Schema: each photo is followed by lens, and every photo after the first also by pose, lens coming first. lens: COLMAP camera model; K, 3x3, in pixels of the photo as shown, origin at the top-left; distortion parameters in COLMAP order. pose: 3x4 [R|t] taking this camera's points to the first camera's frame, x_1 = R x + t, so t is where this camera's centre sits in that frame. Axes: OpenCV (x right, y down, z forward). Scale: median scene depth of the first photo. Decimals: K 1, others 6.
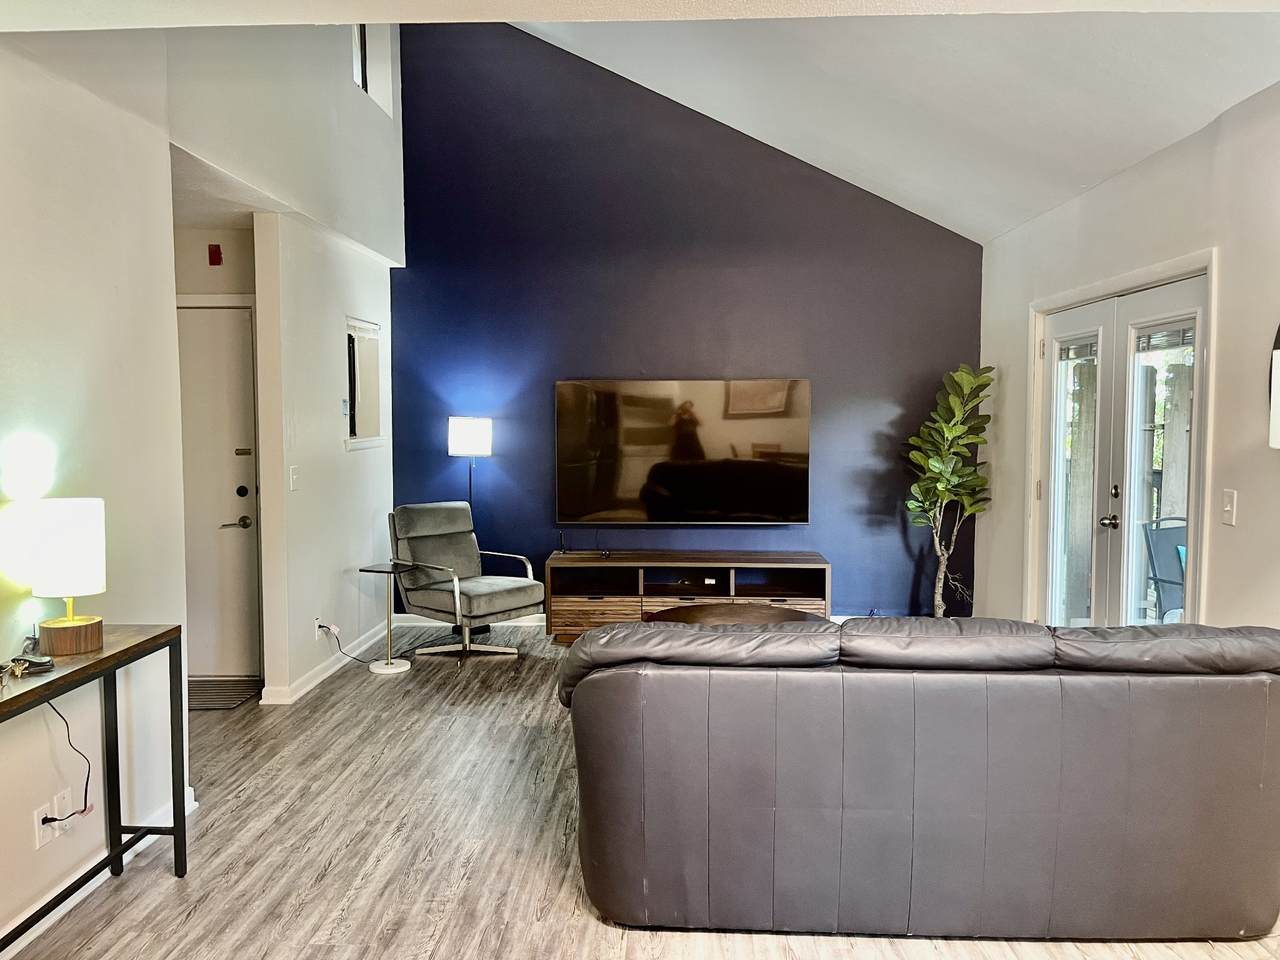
lens RADIAL K [[988.0, 0, 639.3], [0, 988.0, 478.7], [0, 0, 1]] dist [0.011015, -0.041080]
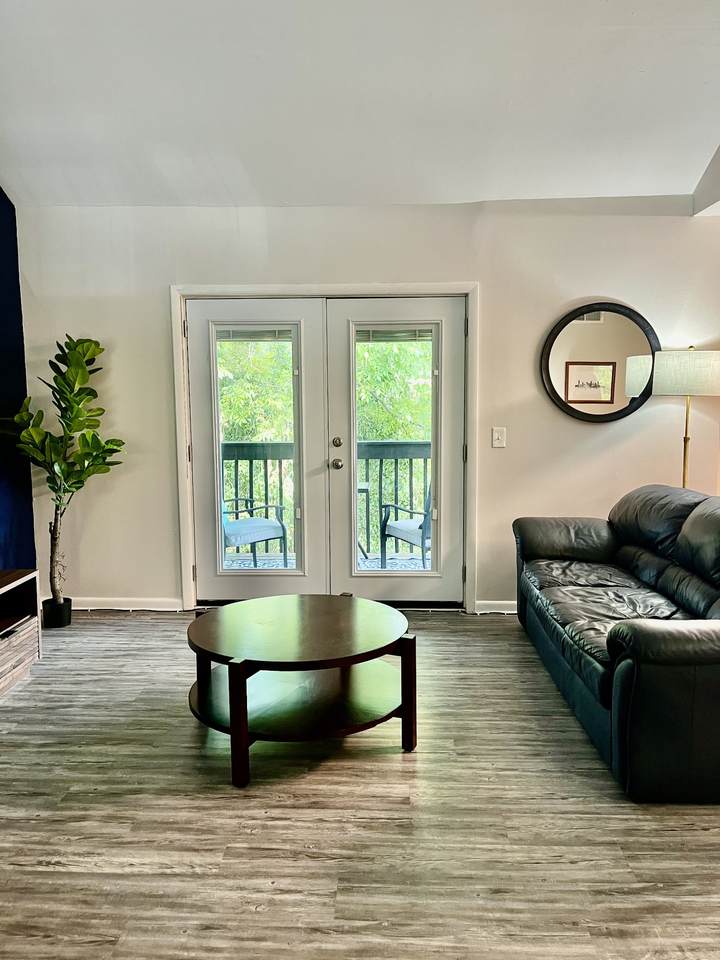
lens RADIAL K [[741.0, 0, 355.0], [0, 741.0, 475.4], [0, 0, 1]] dist [0.011015, -0.041080]
pose [[0.010434, -0.119739, 0.992751, -0.738315], [0.082145, 0.989552, 0.118489, -0.083202], [-0.996566, 0.080313, 0.020161, 1.297562]]
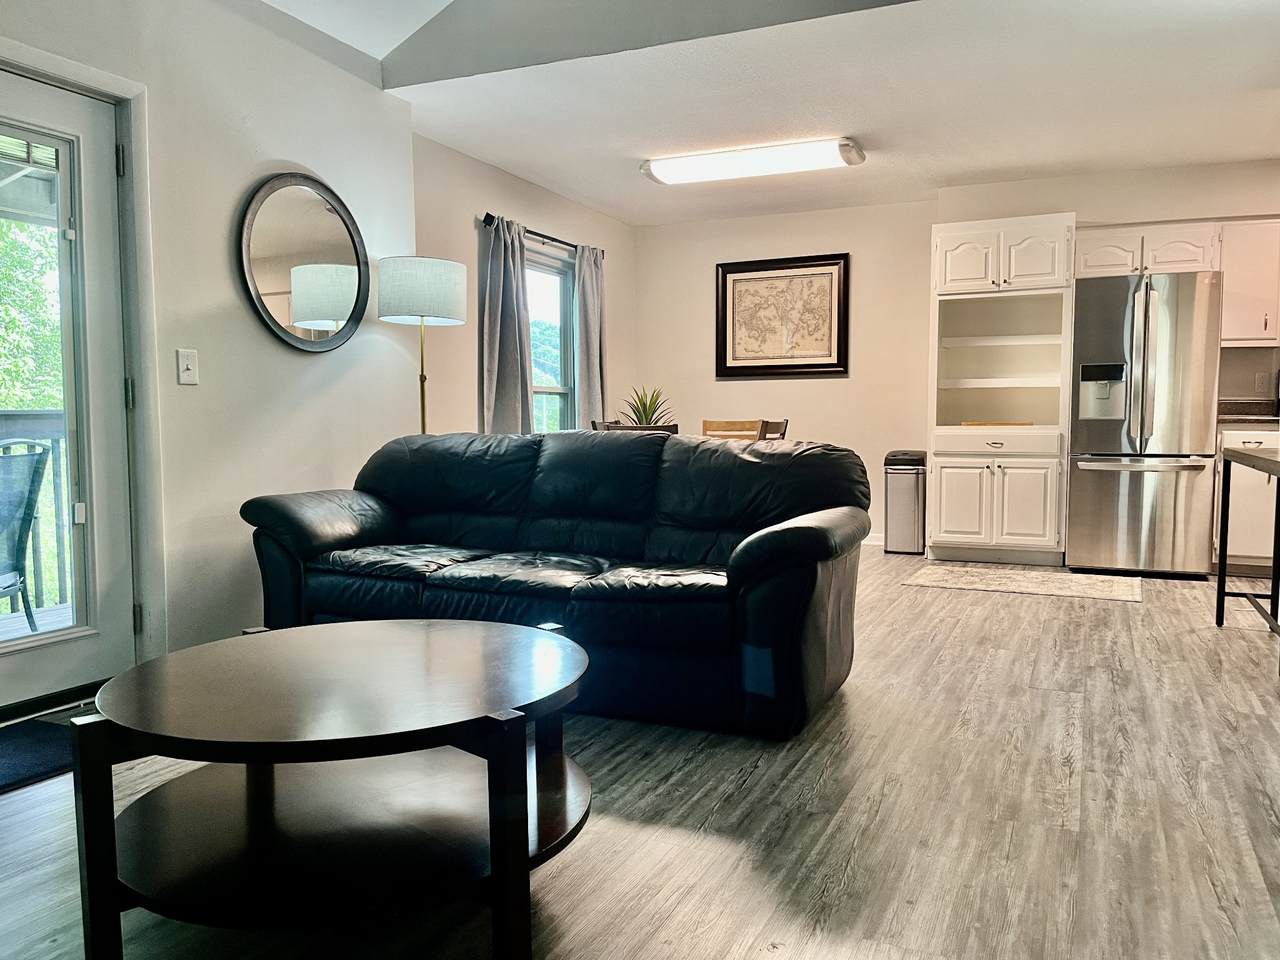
lens RADIAL K [[988.0, 0, 636.7], [0, 988.0, 485.2], [0, 0, 1]] dist [0.011015, -0.041080]
pose [[-0.926505, -0.022899, 0.375585, -0.219963], [0.027943, 0.991204, 0.129363, 0.030935], [-0.375243, 0.130350, -0.917715, 1.843250]]
